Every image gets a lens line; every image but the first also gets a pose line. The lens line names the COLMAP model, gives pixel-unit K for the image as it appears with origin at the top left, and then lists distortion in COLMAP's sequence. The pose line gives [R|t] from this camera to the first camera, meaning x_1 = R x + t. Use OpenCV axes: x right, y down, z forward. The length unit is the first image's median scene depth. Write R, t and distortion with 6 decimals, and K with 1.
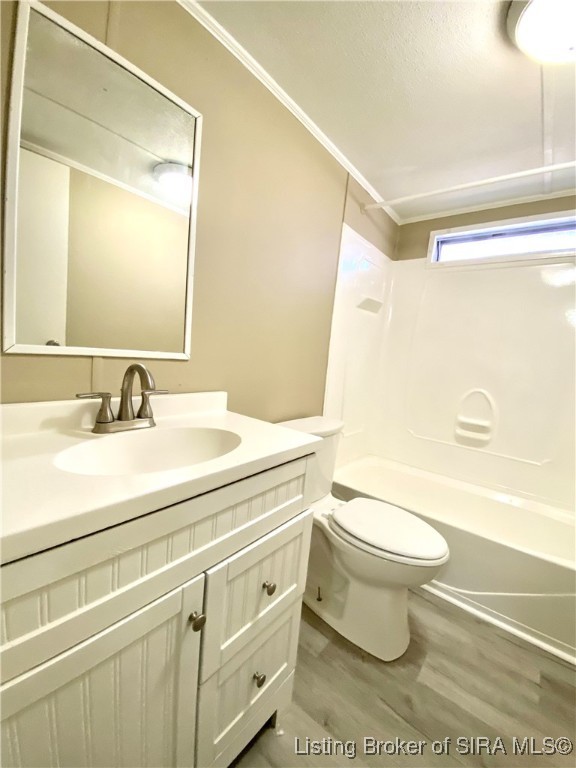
lens RADIAL K [[309.6, 0, 288.8], [0, 309.6, 386.7], [0, 0, 1]] dist [0.022038, -0.021866]
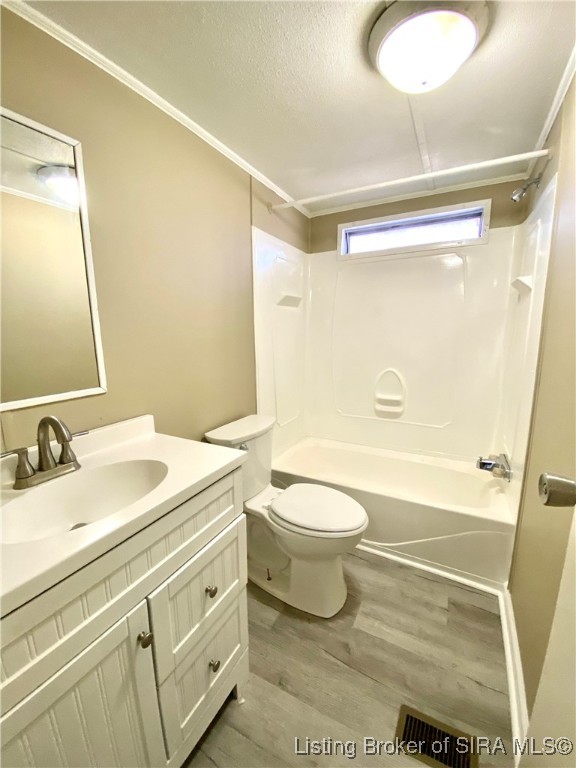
lens RADIAL K [[309.6, 0, 288.8], [0, 309.6, 386.7], [0, 0, 1]] dist [0.022038, -0.021866]
pose [[0.977619, -0.126586, 0.168038, 0.088795], [0.113346, 0.989808, 0.086210, -0.126656], [-0.177239, -0.065234, 0.982004, -0.098362]]
